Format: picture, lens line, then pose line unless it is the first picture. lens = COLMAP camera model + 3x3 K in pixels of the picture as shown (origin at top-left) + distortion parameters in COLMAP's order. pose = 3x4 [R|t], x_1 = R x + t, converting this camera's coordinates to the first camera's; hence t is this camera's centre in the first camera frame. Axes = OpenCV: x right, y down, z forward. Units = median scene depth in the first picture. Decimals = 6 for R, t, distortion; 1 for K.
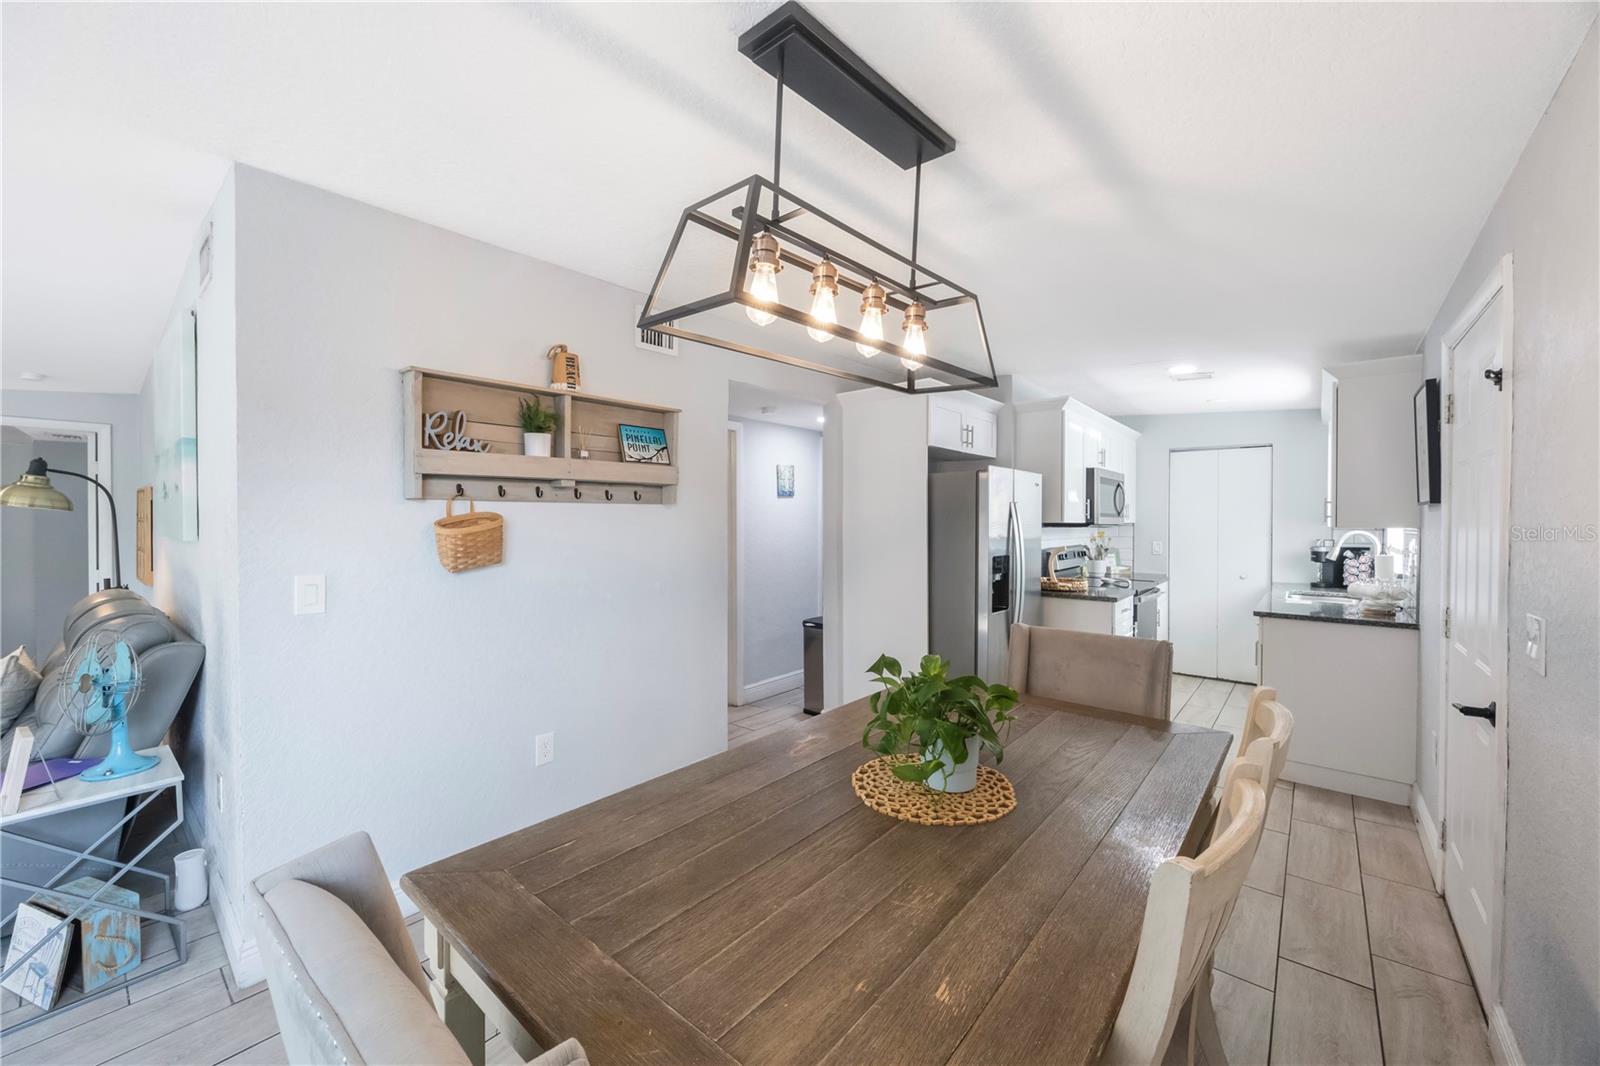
lens RADIAL K [[617.5, 0, 804.8], [0, 617.5, 525.2], [0, 0, 1]] dist [0.000225, -0.000538]
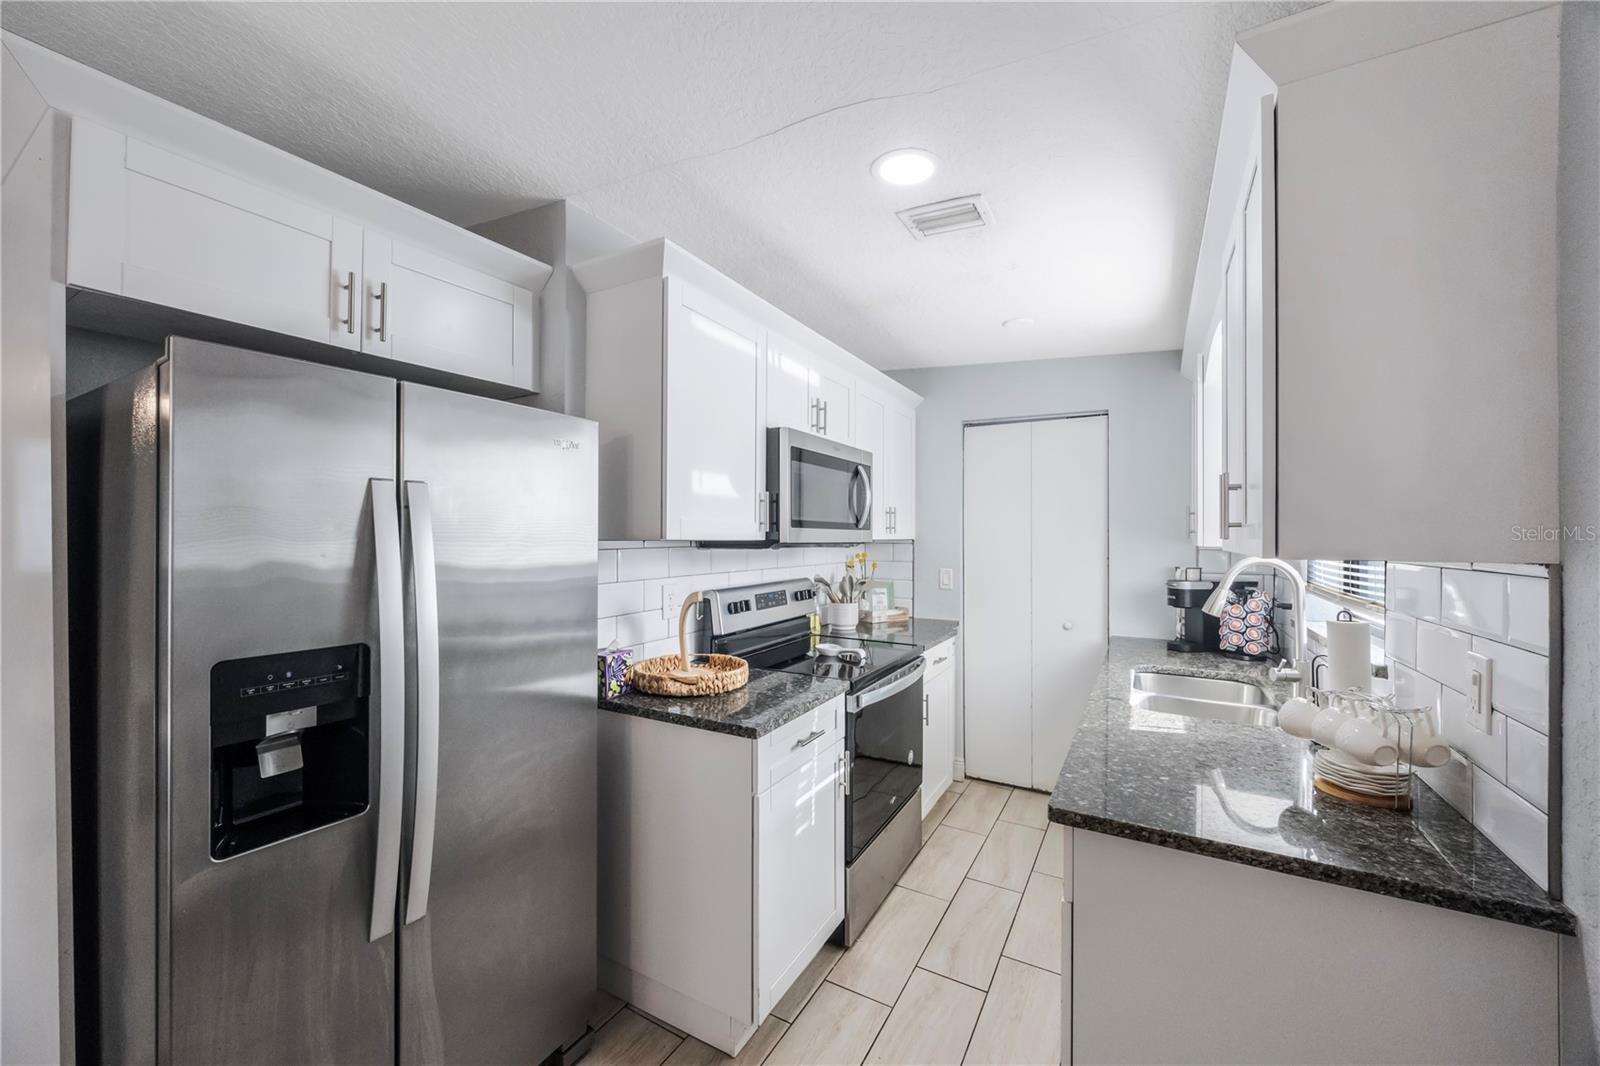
lens RADIAL K [[617.5, 0, 801.8], [0, 617.5, 530.3], [0, 0, 1]] dist [0.000225, -0.000538]
pose [[0.983815, 0.000984, 0.179186, 0.382646], [0.001788, 0.999881, -0.015306, -0.004071], [-0.179180, 0.015379, 0.983696, 0.496267]]
